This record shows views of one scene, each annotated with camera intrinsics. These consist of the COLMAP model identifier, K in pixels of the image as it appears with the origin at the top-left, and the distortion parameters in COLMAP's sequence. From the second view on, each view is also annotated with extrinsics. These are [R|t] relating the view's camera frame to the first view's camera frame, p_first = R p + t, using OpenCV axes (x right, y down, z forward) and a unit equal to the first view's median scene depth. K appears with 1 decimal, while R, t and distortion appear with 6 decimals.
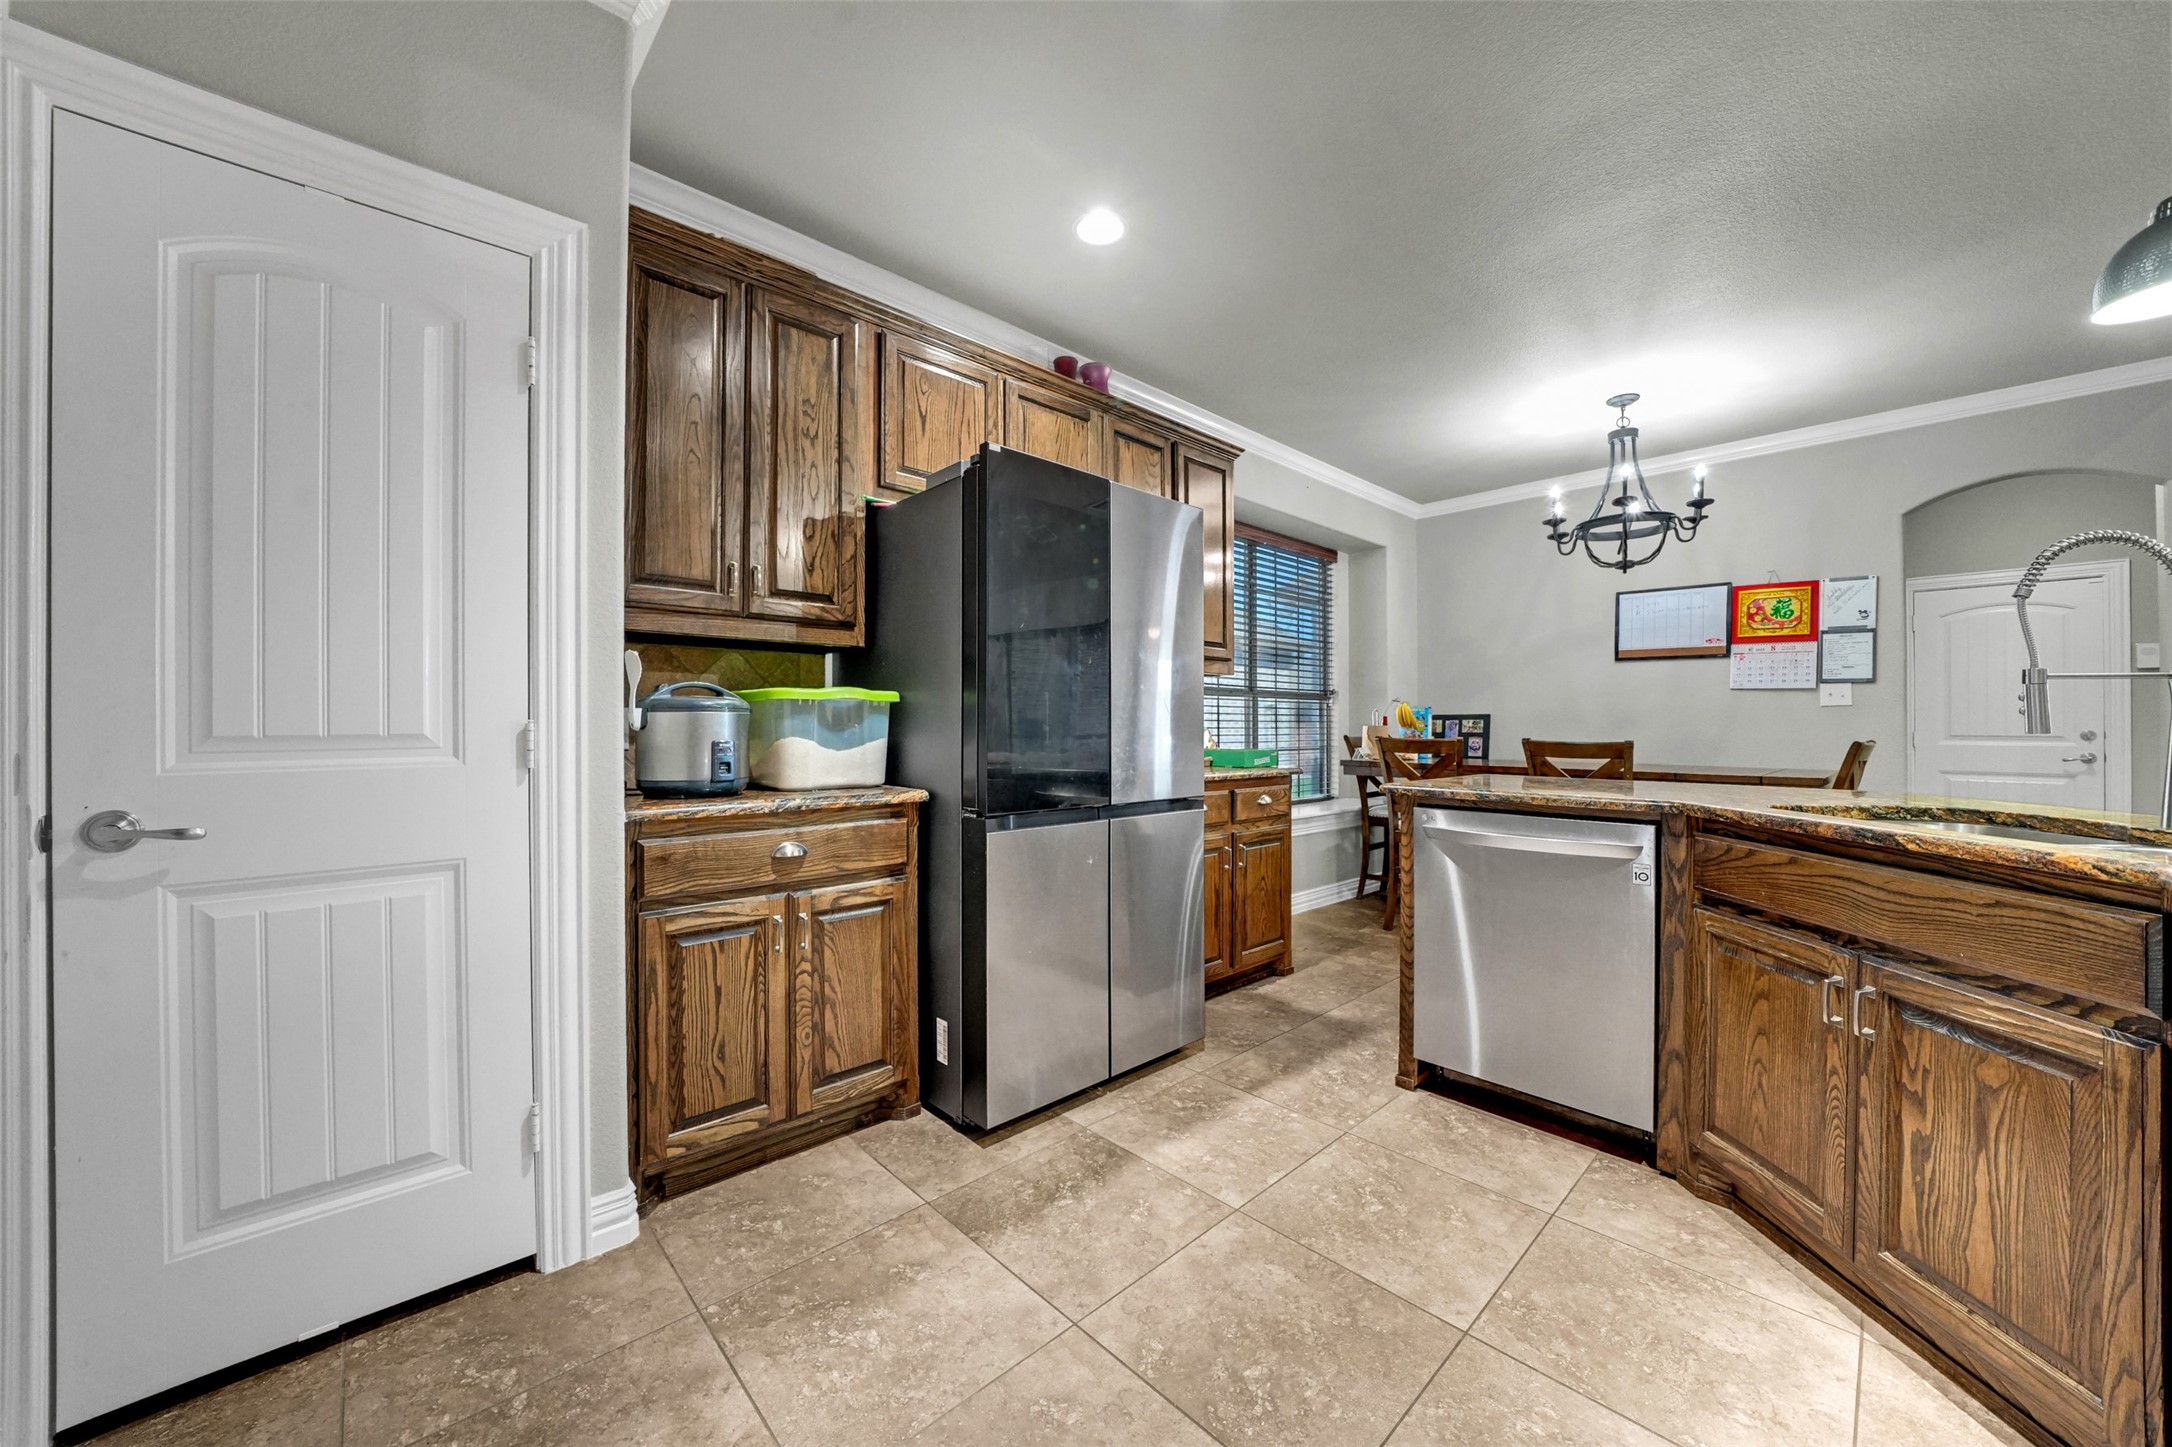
lens RADIAL K [[775.5, 0, 1055.4], [0, 775.5, 724.4], [0, 0, 1]] dist [-0.026738, 0.002362]
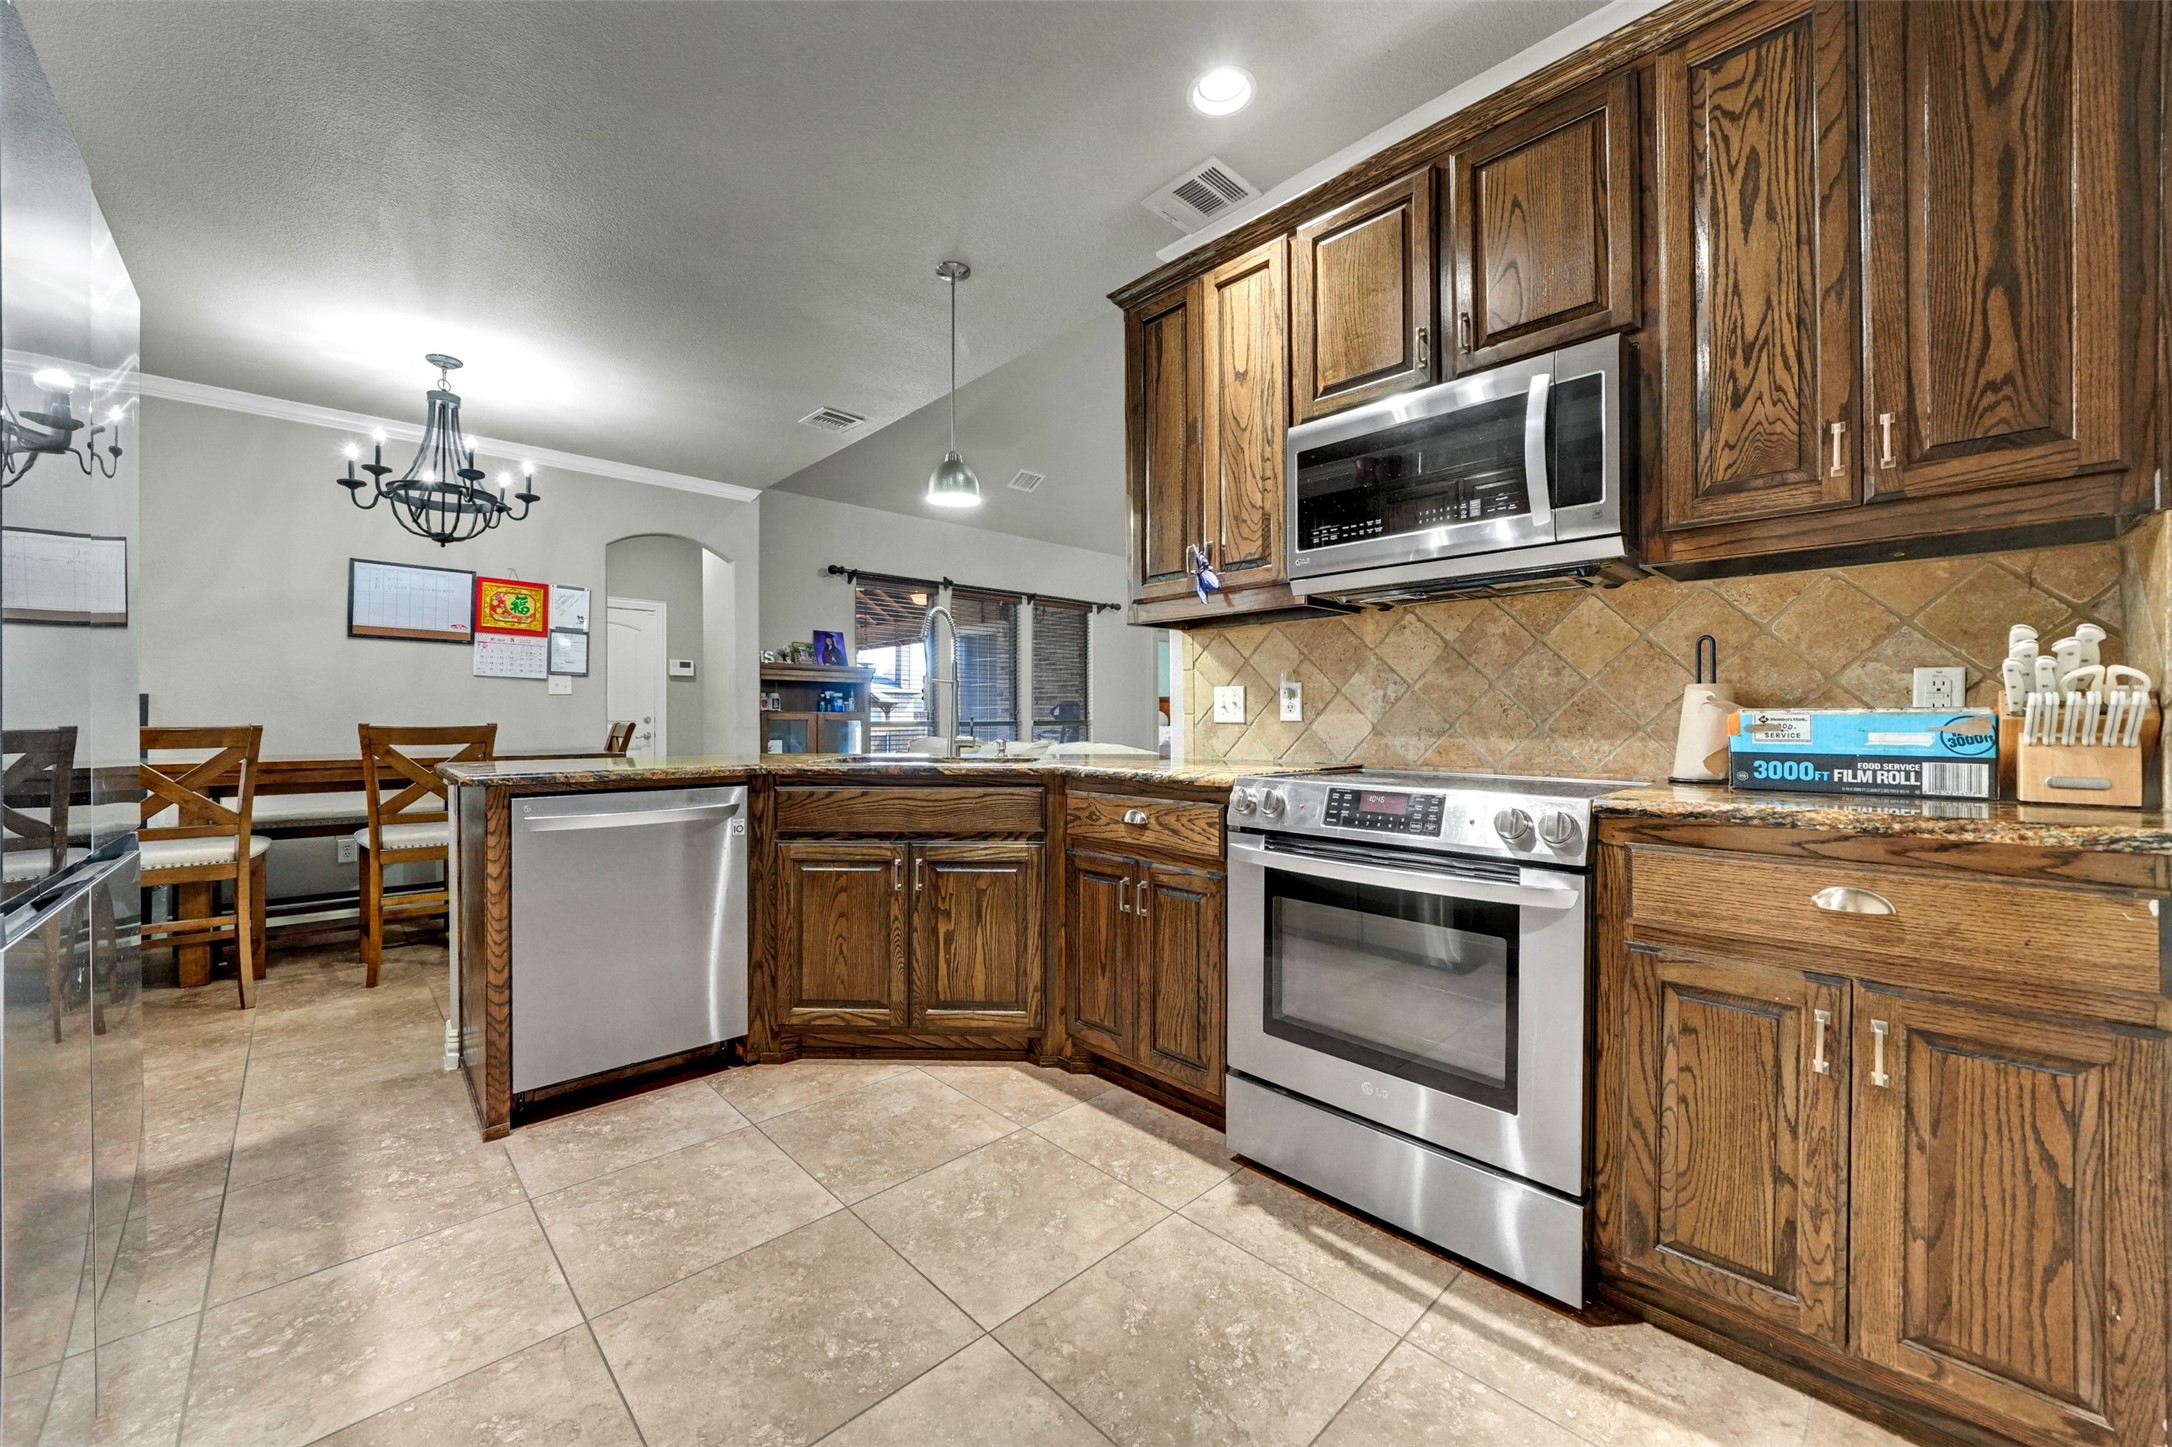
lens RADIAL K [[830.4, 0, 1084.5], [0, 830.4, 720.7], [0, 0, 1]] dist [-0.018962, 0.000072]
pose [[-0.045227, -0.003904, 0.998969, -0.461784], [-0.000885, 0.999992, 0.003868, 0.016808], [-0.998976, -0.000709, -0.045230, 0.407176]]
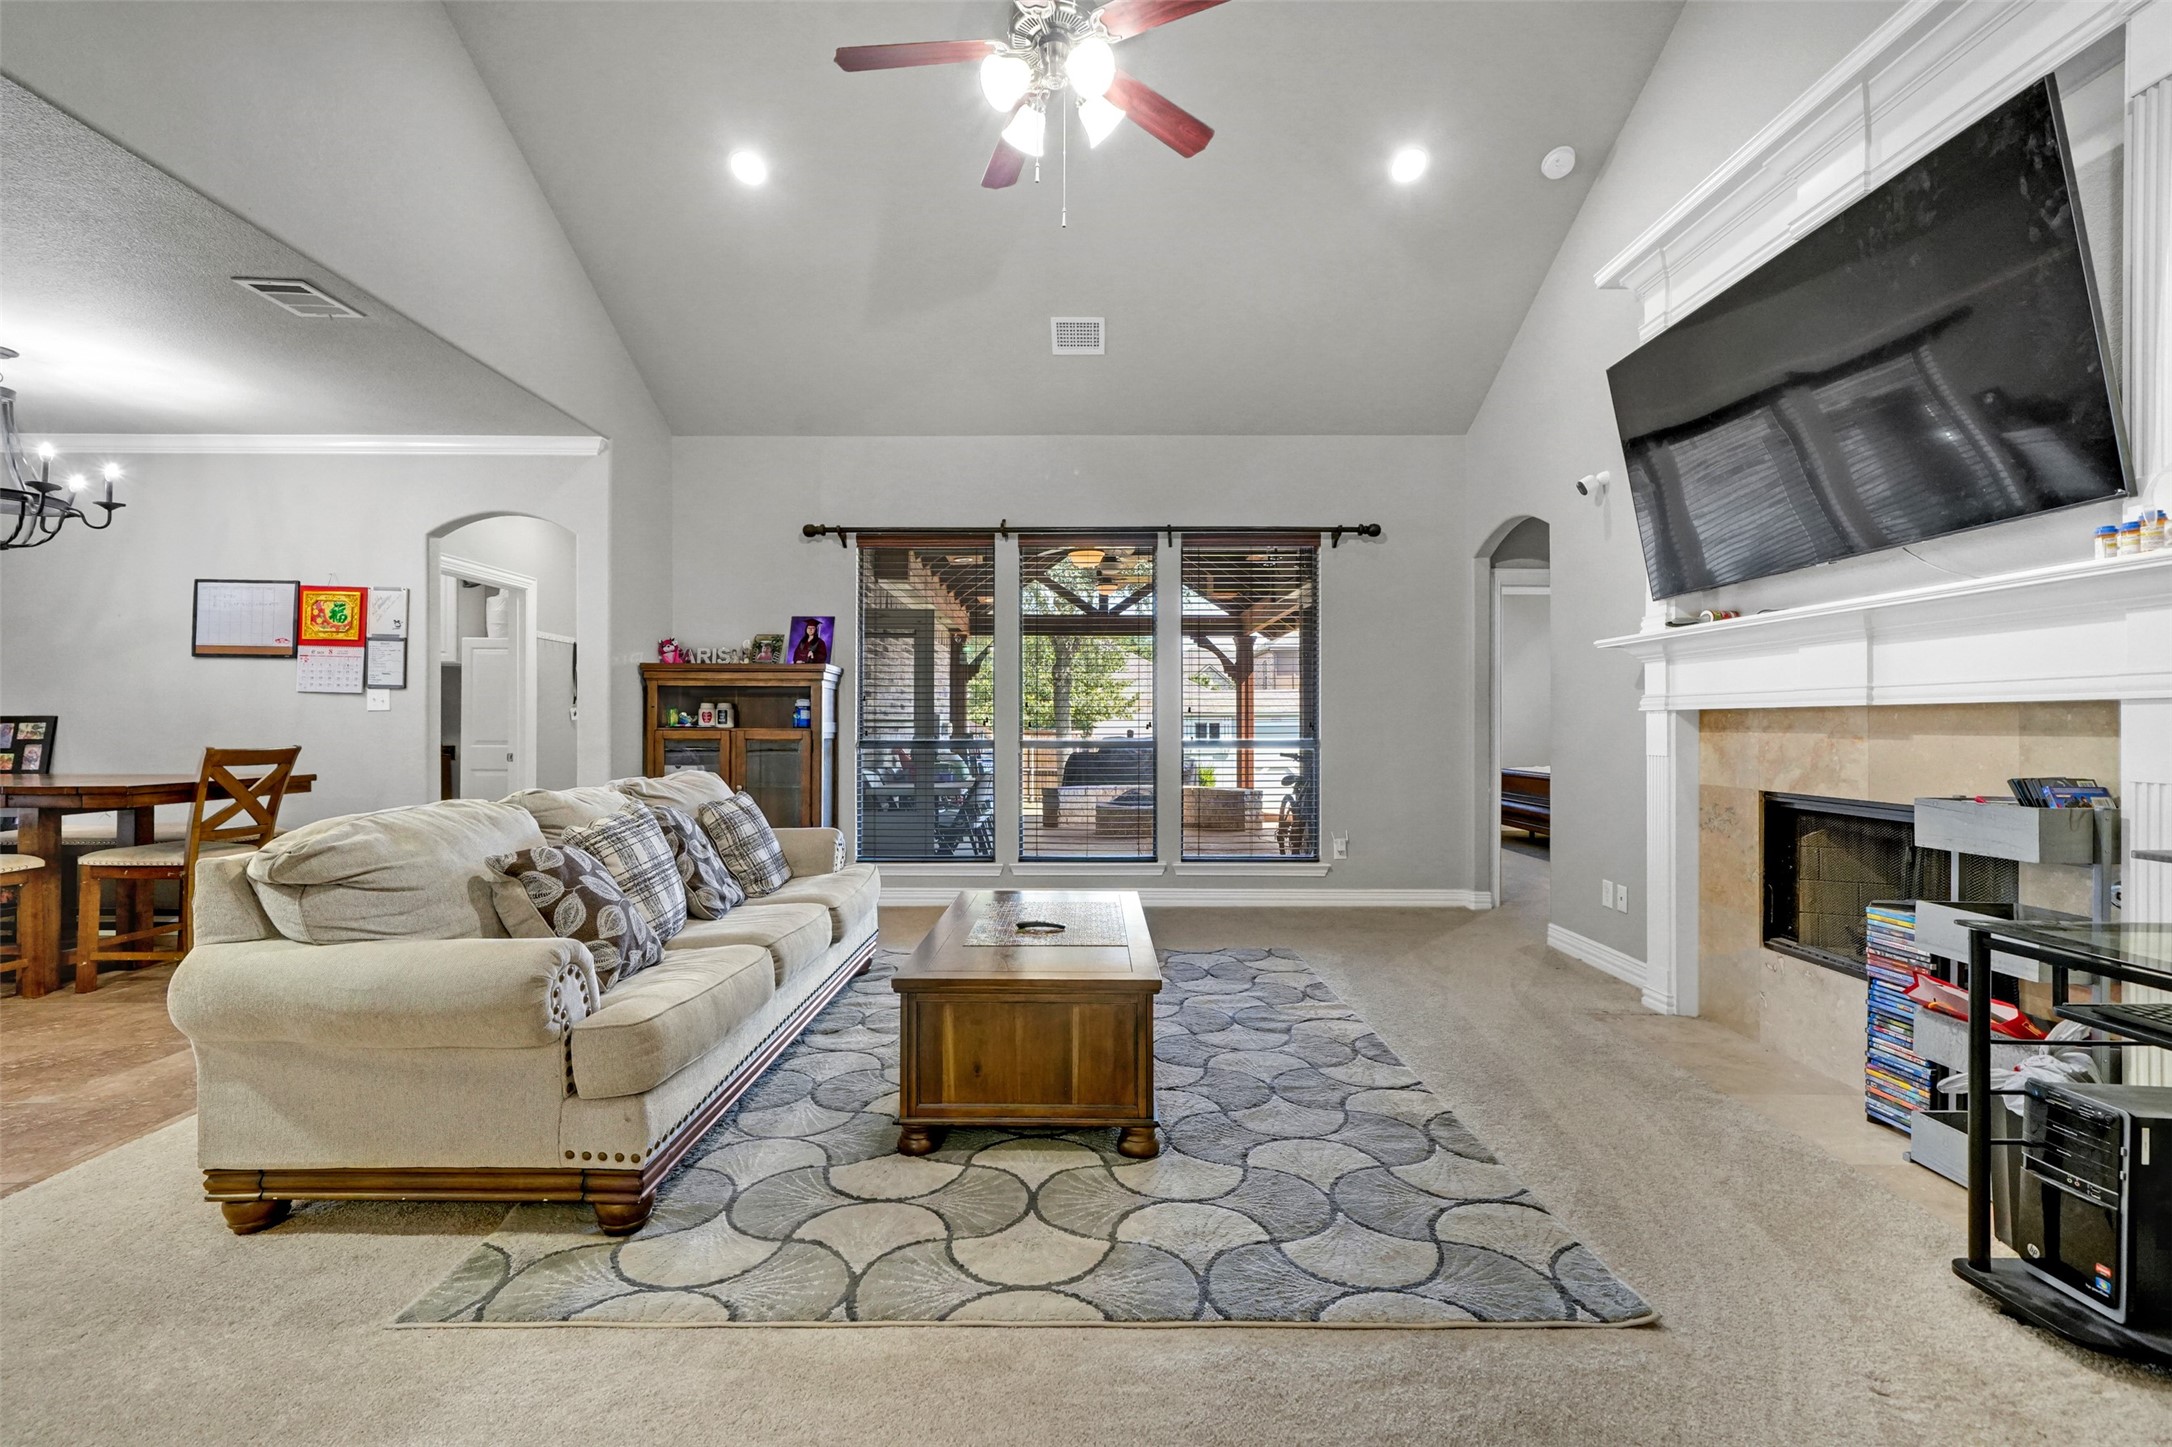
lens RADIAL K [[923.7, 0, 1086.9], [0, 923.7, 716.3], [0, 0, 1]] dist [0.006871, 0.000374]
pose [[0.659865, 0.003460, 0.751376, 1.192463], [-0.000112, 0.999990, -0.004506, -0.018998], [-0.751384, 0.002889, 0.659859, -0.928244]]
